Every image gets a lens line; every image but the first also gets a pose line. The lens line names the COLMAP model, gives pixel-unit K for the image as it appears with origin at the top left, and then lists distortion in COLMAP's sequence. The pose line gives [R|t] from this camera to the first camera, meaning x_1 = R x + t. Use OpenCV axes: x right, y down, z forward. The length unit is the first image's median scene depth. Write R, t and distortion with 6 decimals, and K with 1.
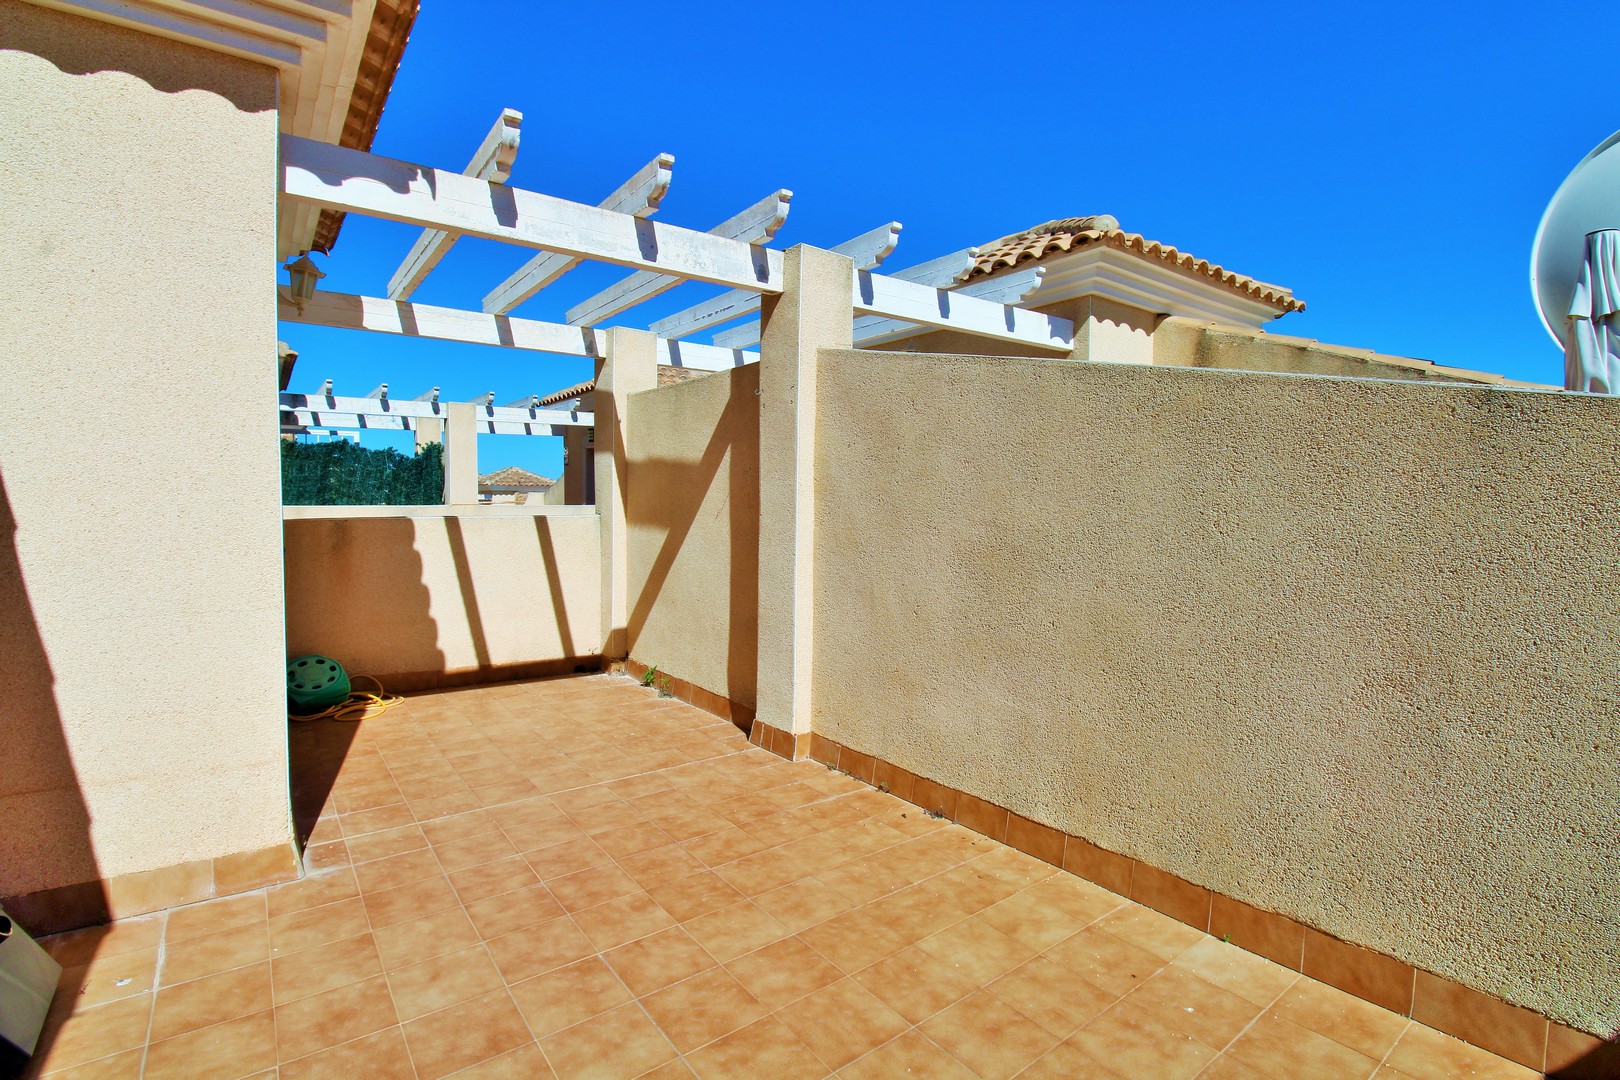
lens RADIAL K [[757.9, 0, 804.5], [0, 757.9, 528.0], [0, 0, 1]] dist [0.004667, -0.018208]
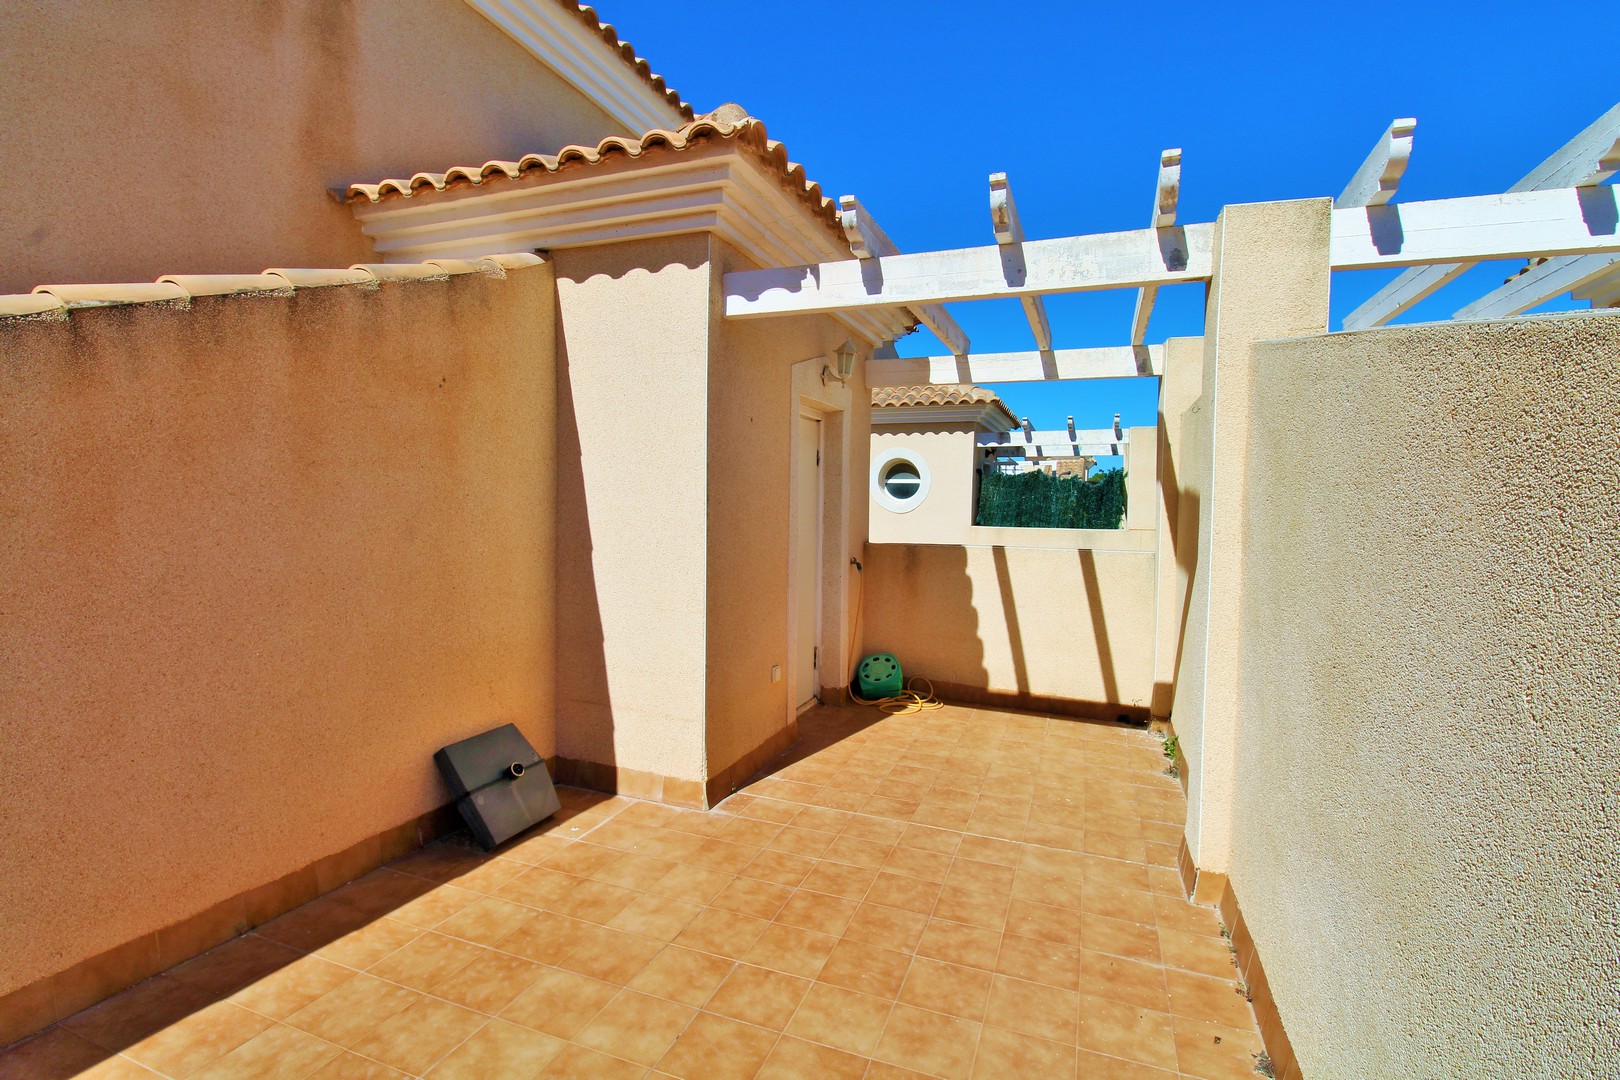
lens RADIAL K [[757.9, 0, 804.5], [0, 757.9, 528.0], [0, 0, 1]] dist [0.004667, -0.018208]
pose [[0.532439, 0.028524, -0.845987, 0.451951], [-0.046036, 0.998929, 0.004707, -0.051995], [0.845215, 0.036440, 0.533182, 0.303388]]
